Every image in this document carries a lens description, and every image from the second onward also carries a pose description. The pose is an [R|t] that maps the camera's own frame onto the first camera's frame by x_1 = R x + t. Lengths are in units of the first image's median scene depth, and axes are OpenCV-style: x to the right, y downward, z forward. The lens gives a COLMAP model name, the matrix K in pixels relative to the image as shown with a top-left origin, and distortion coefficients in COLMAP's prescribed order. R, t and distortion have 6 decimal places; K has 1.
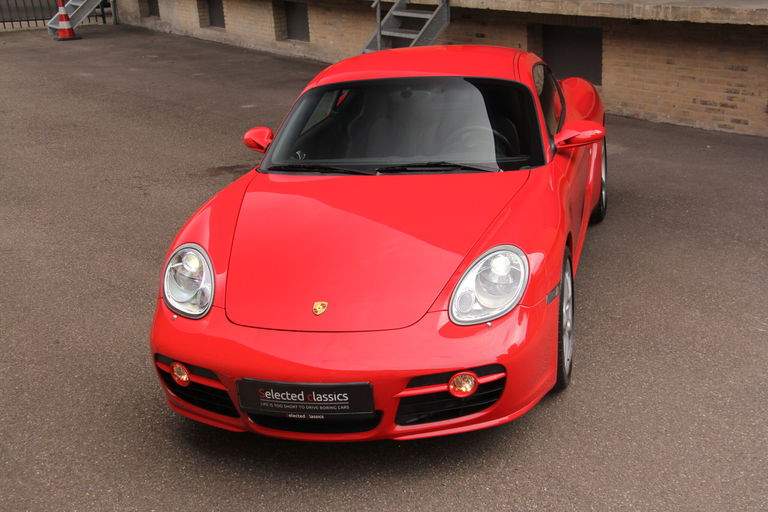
lens RADIAL K [[1081.7, 0, 388.7], [0, 1081.7, 259.2], [0, 0, 1]] dist [0.142728, 0.000000]
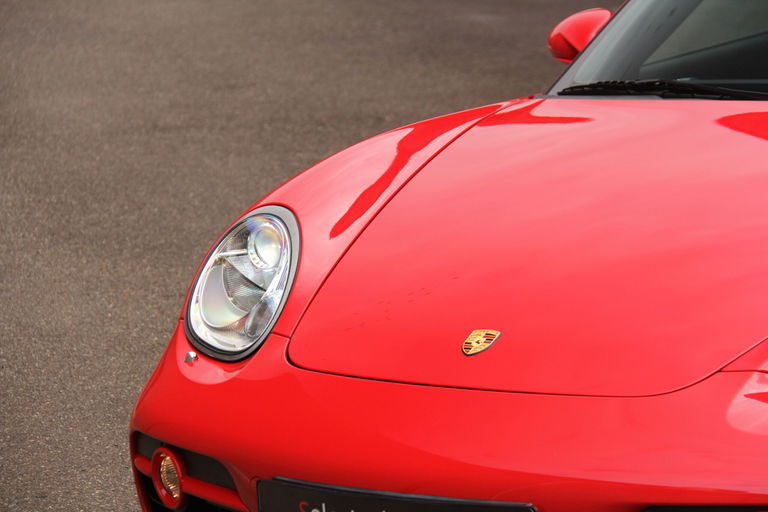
lens RADIAL K [[3730.6, 0, 381.3], [0, 3730.6, 263.0], [0, 0, 1]] dist [1.644378, 0.000000]
pose [[0.924678, 0.079979, -0.372256, 0.415573], [-0.137472, 0.981868, -0.130523, 0.199257], [0.355067, 0.171866, 0.918907, -0.326490]]
